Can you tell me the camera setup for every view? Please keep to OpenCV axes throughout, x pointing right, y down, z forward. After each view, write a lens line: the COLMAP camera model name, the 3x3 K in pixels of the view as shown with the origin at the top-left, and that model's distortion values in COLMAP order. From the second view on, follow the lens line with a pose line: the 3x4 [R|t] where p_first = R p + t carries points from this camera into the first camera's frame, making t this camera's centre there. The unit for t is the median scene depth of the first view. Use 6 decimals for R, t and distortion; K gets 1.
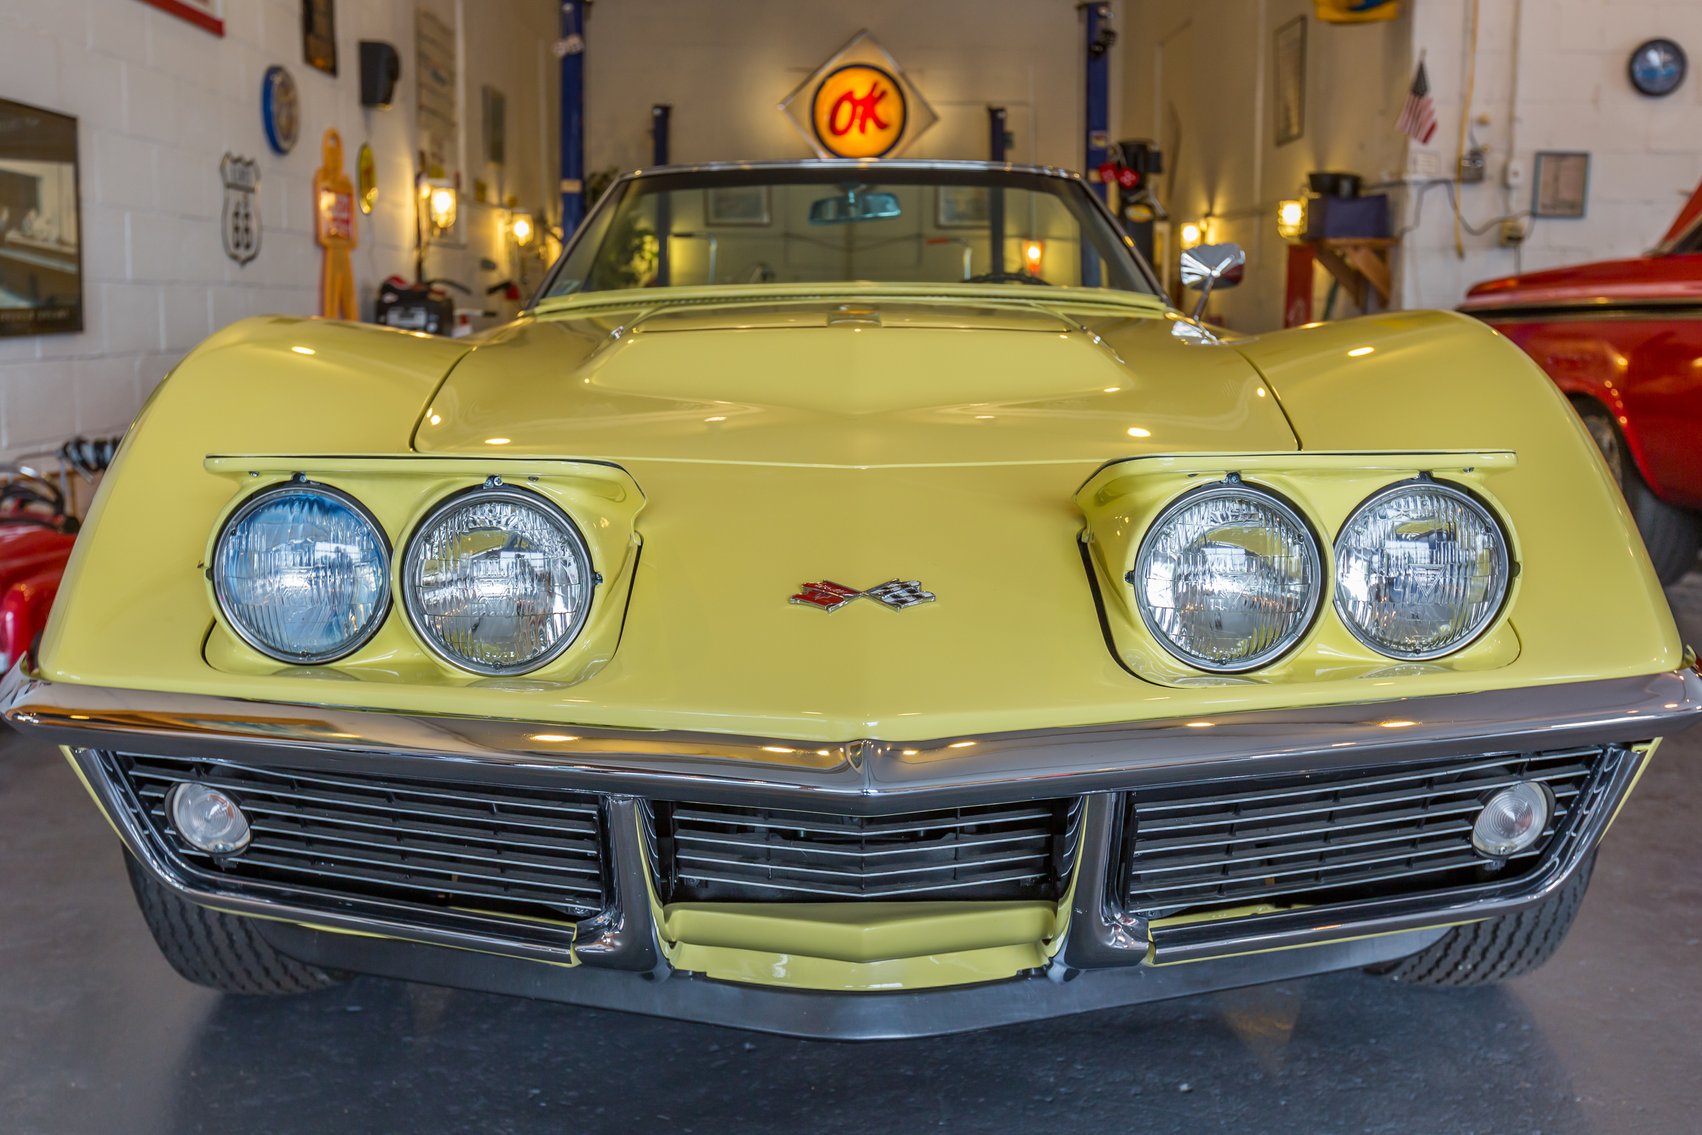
lens RADIAL K [[1640.0, 0, 851.0], [0, 1640.0, 567.5], [0, 0, 1]] dist [0.006367, -0.005173]
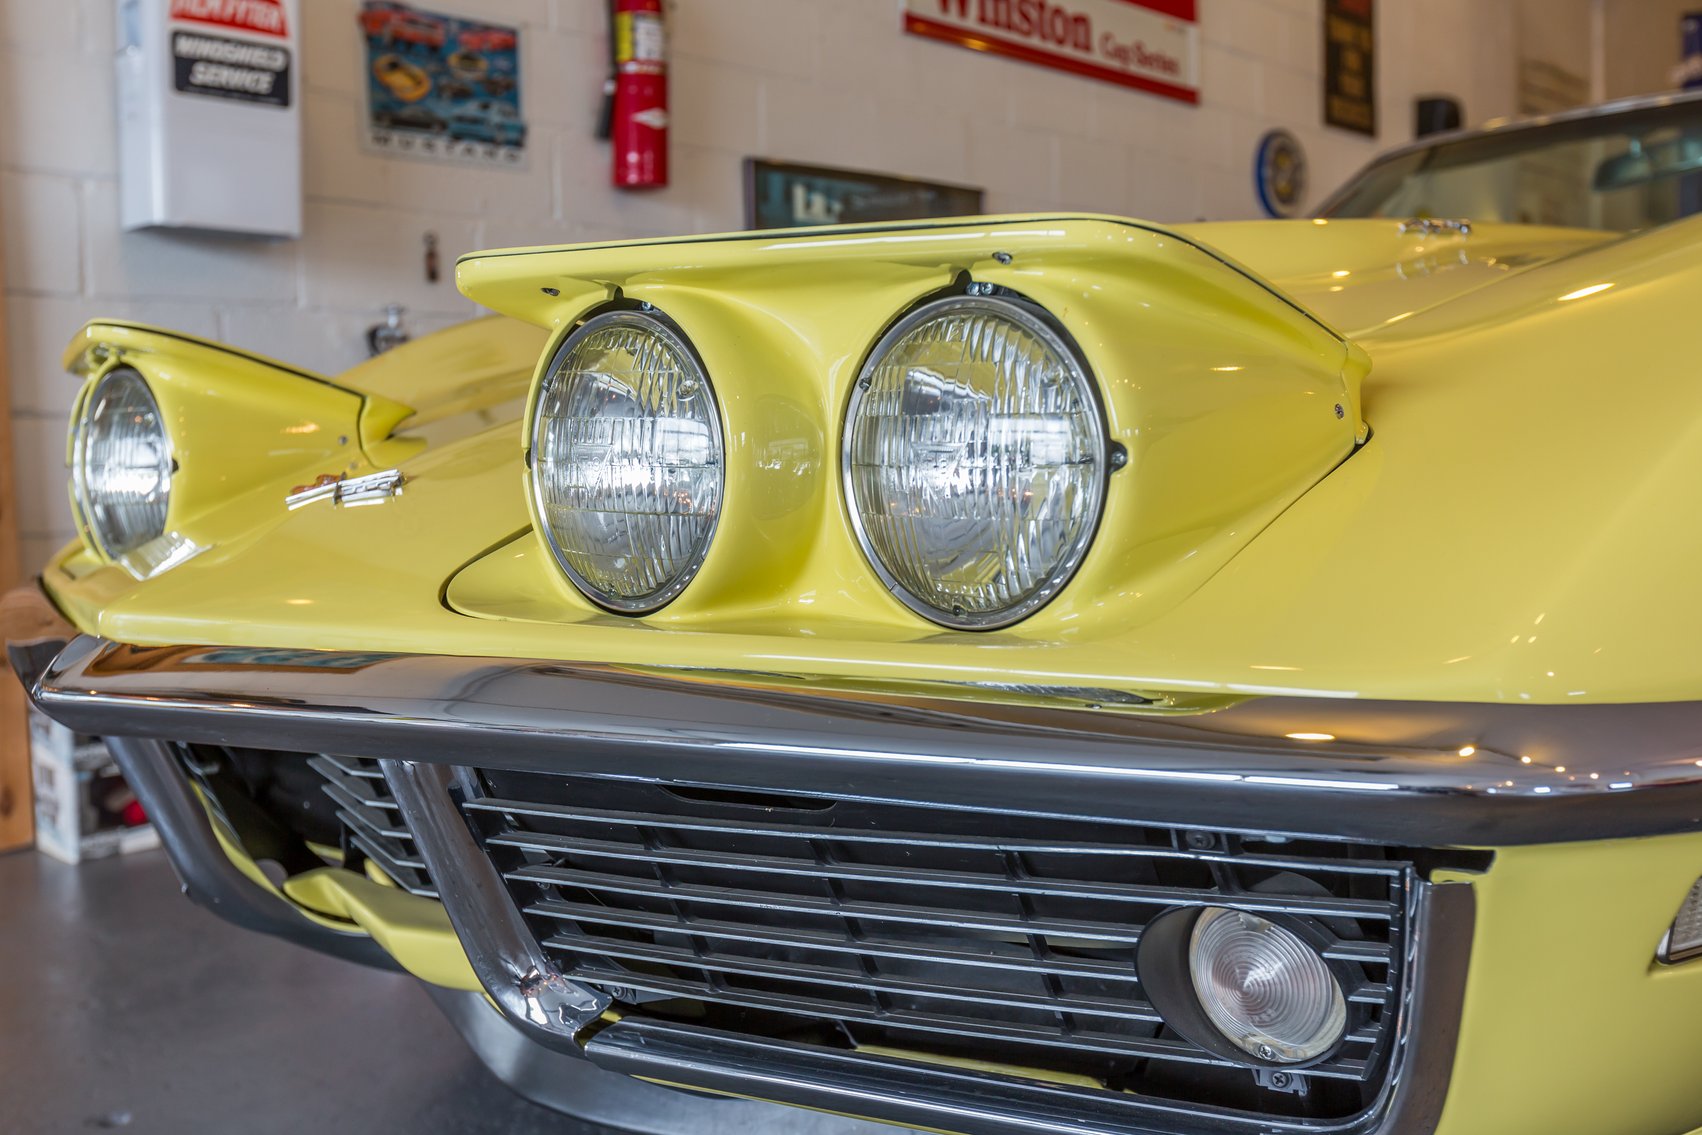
lens RADIAL K [[1640.0, 0, 851.0], [0, 1640.0, 567.5], [0, 0, 1]] dist [0.006367, -0.005173]
pose [[0.720409, 0.033734, -0.692728, 0.141279], [-0.084454, 0.995650, -0.039343, 0.012391], [0.688388, 0.086847, 0.720125, 0.133723]]
